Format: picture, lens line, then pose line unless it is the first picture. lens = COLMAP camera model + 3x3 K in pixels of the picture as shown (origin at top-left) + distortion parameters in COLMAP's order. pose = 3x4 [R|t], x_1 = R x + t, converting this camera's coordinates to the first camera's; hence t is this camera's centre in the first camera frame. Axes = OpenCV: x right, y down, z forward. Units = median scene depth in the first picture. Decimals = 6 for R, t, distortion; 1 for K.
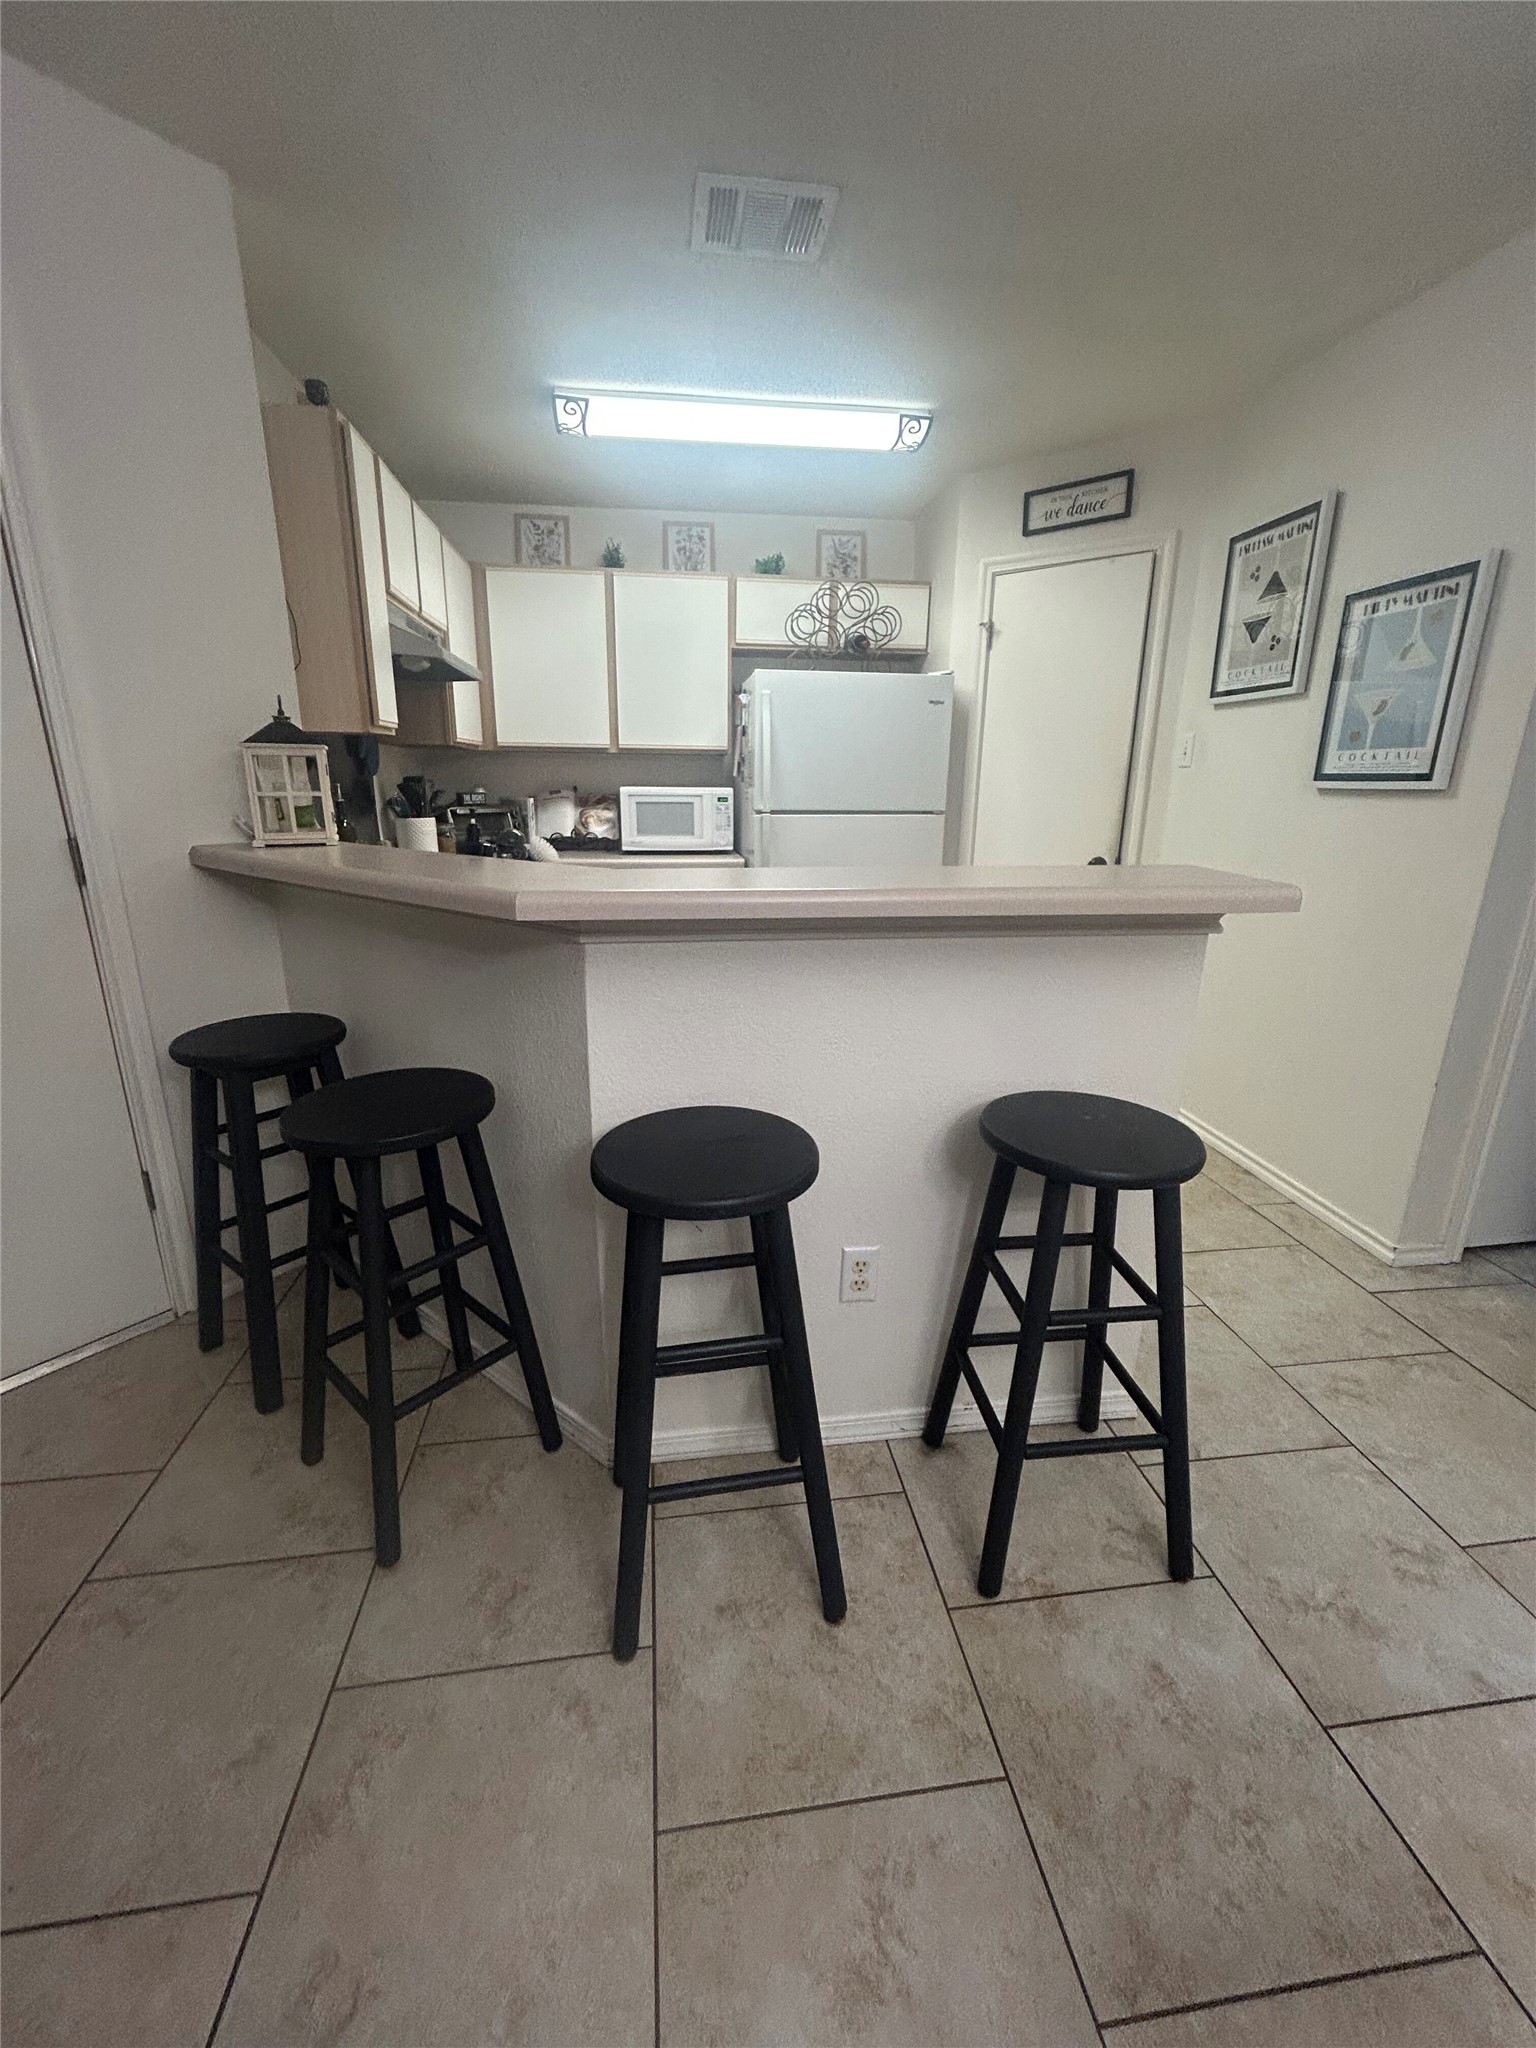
lens RADIAL K [[839.6, 0, 762.7], [0, 839.6, 1023.6], [0, 0, 1]] dist [-0.001510, 0.004652]
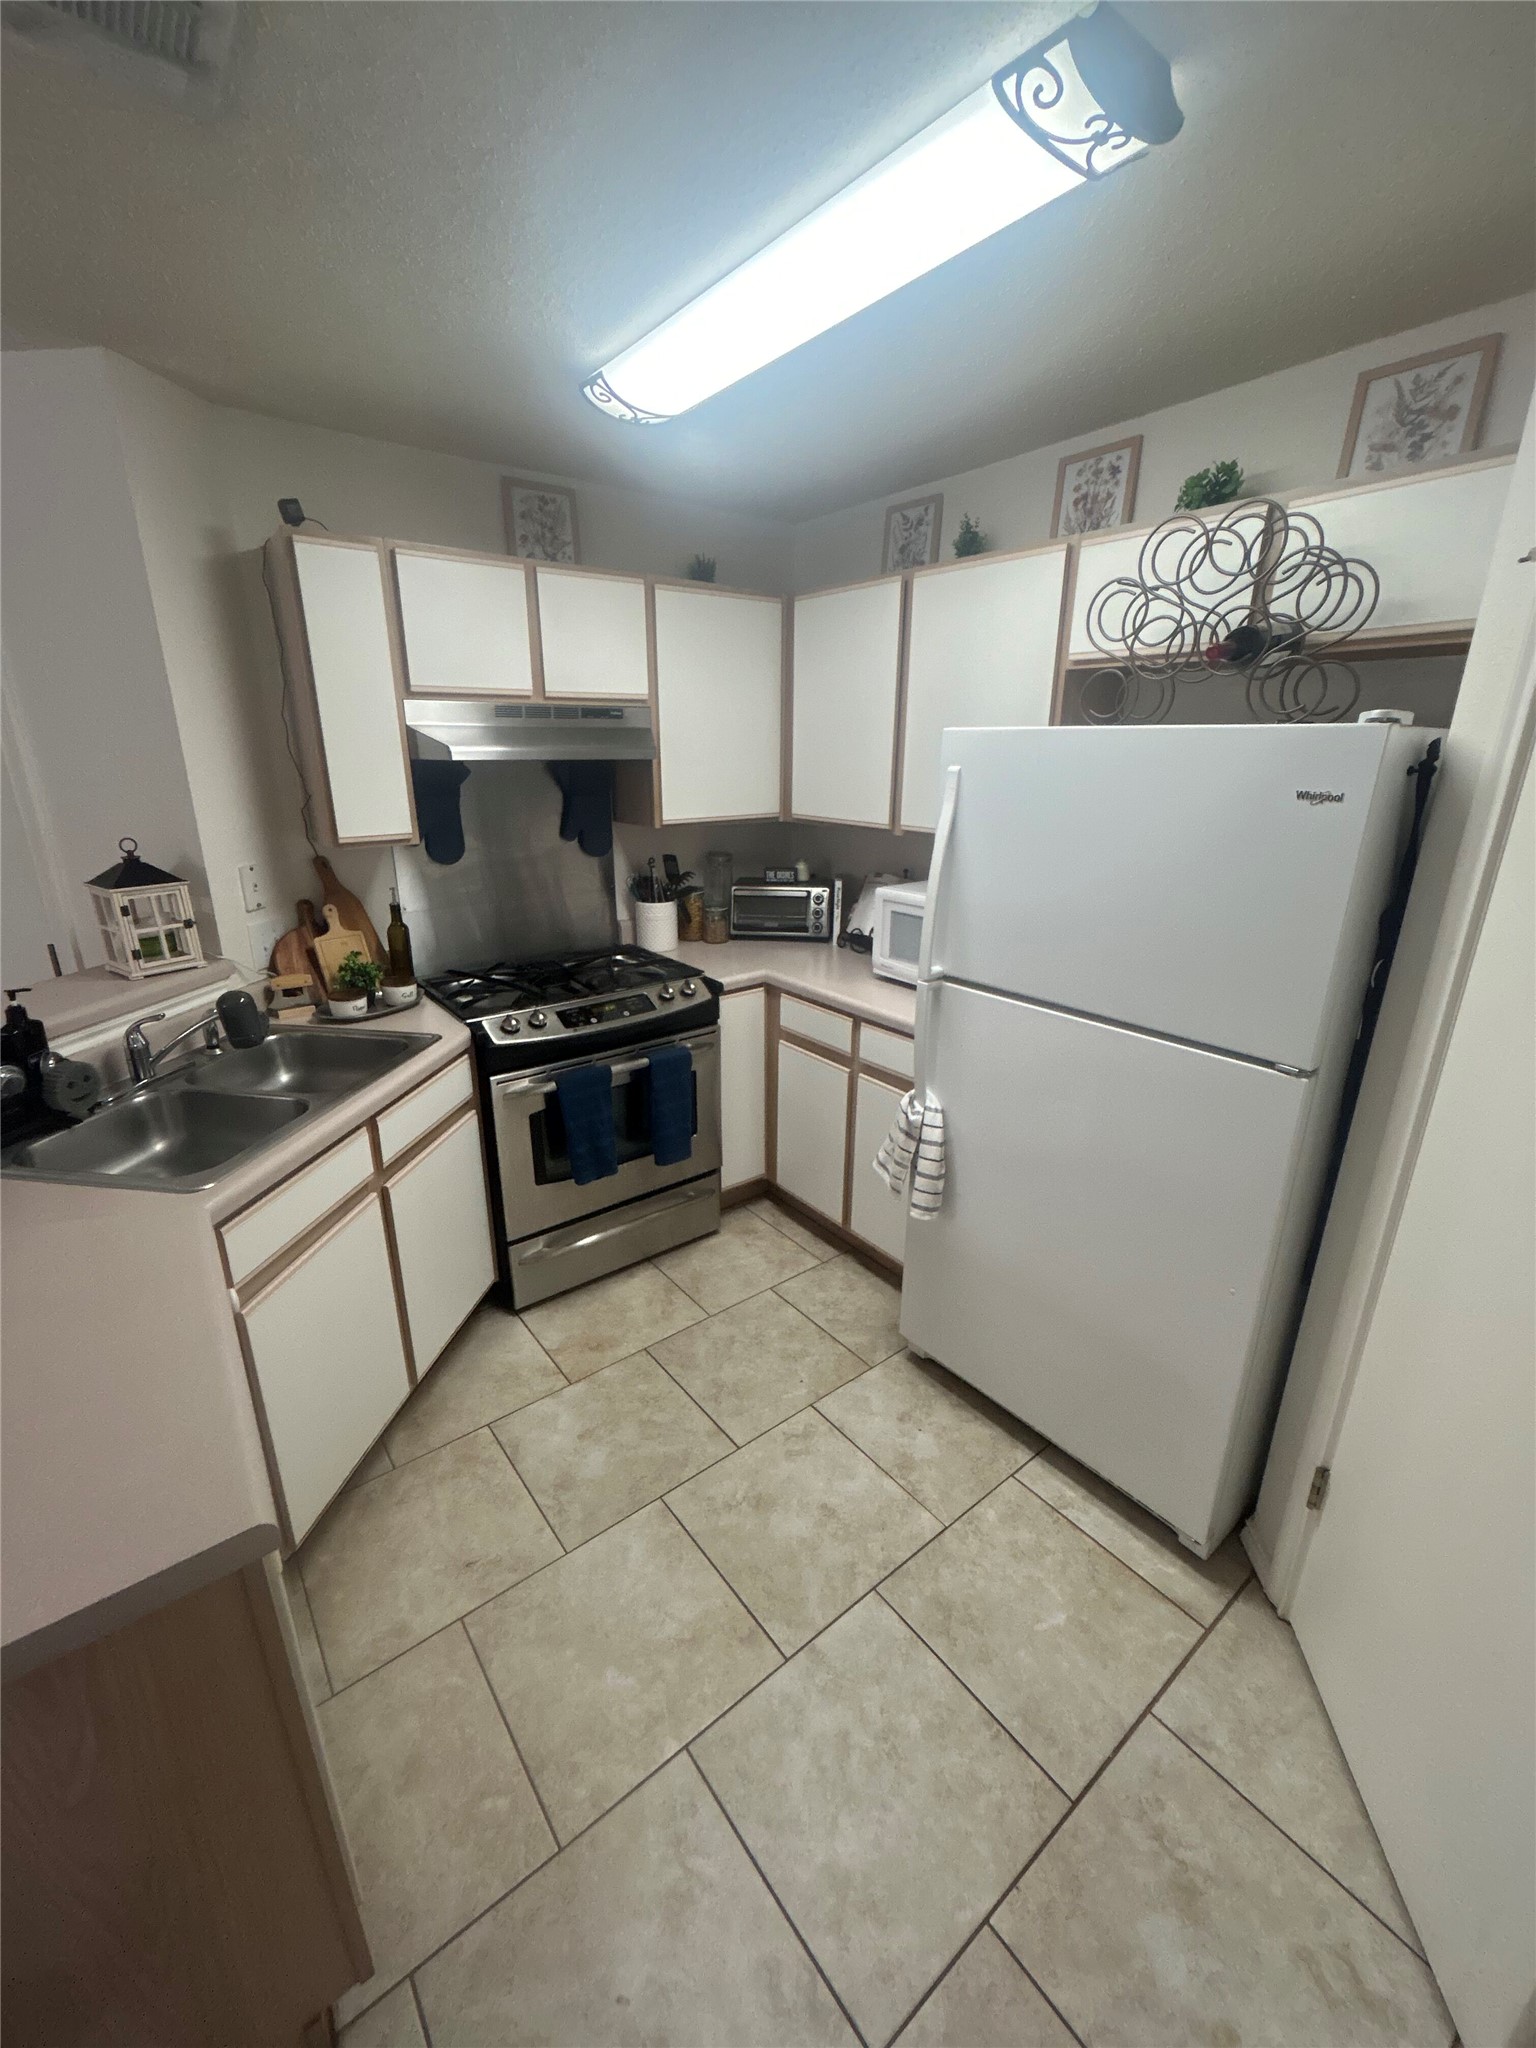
lens RADIAL K [[829.0, 0, 768.0], [0, 829.0, 1024.0], [0, 0, 1]] dist [0.000919, -0.000037]
pose [[0.508826, 0.270478, -0.817275, 0.642178], [-0.238126, 0.956539, 0.168314, -0.452311], [0.827280, 0.108972, 0.551120, 0.940270]]
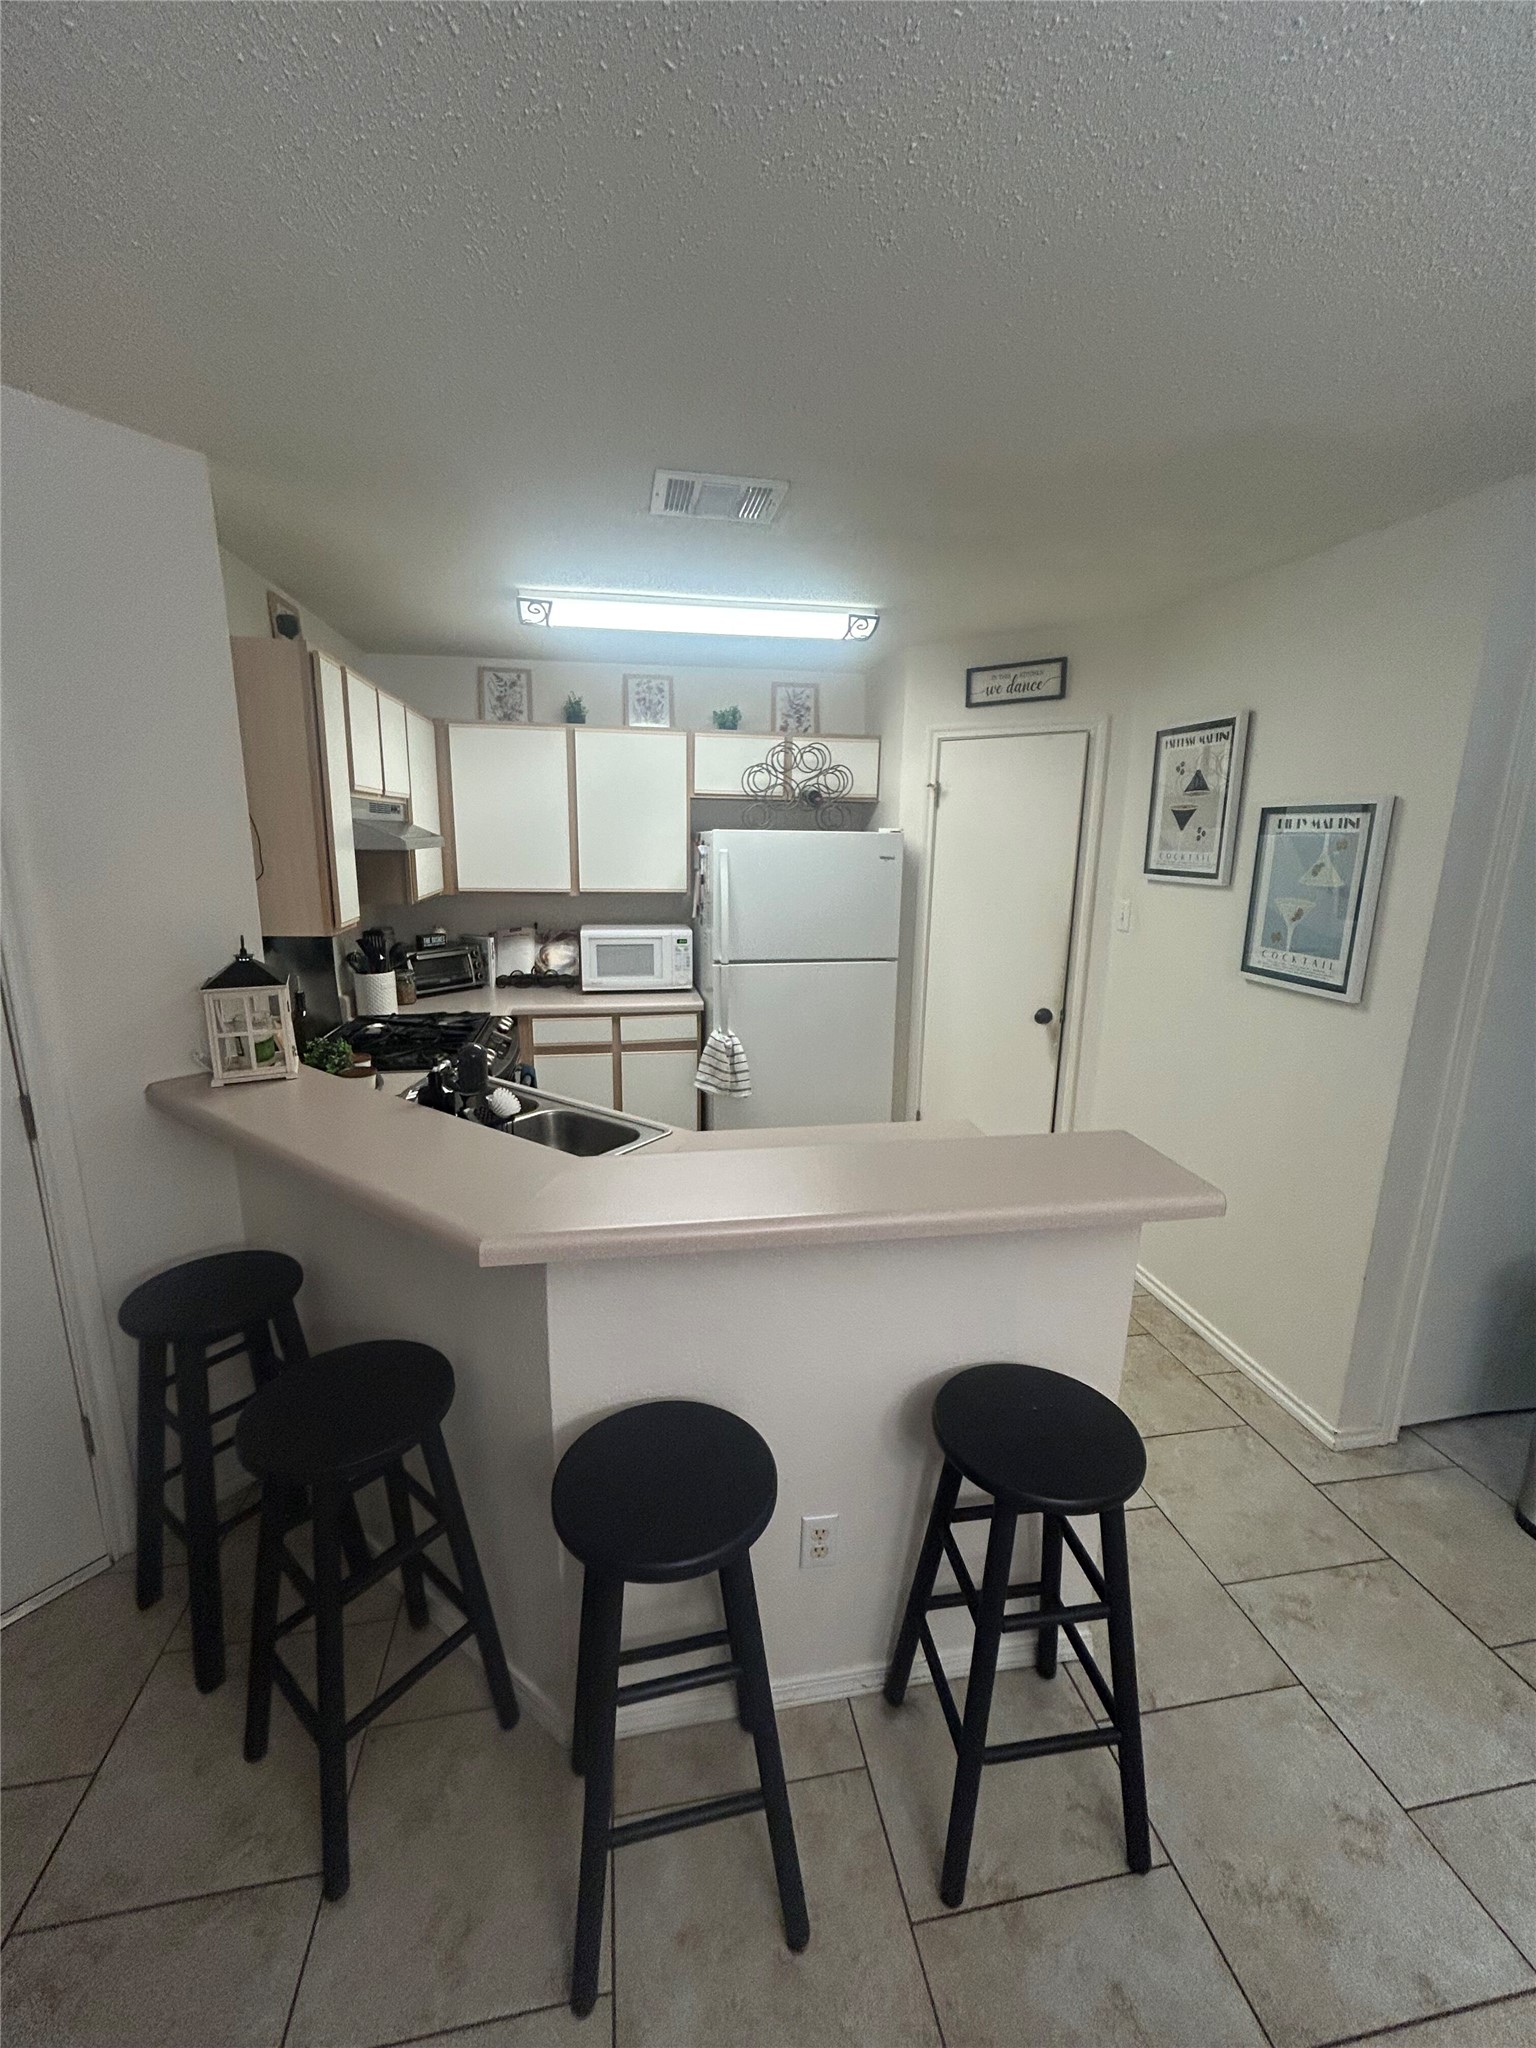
lens RADIAL K [[840.1, 0, 762.9], [0, 840.1, 1021.1], [0, 0, 1]] dist [0.006238, -0.000676]
pose [[0.998820, -0.005260, 0.048274, 0.001554], [0.008042, 0.998307, -0.057601, -0.190143], [-0.047889, 0.057922, 0.997172, -0.031411]]
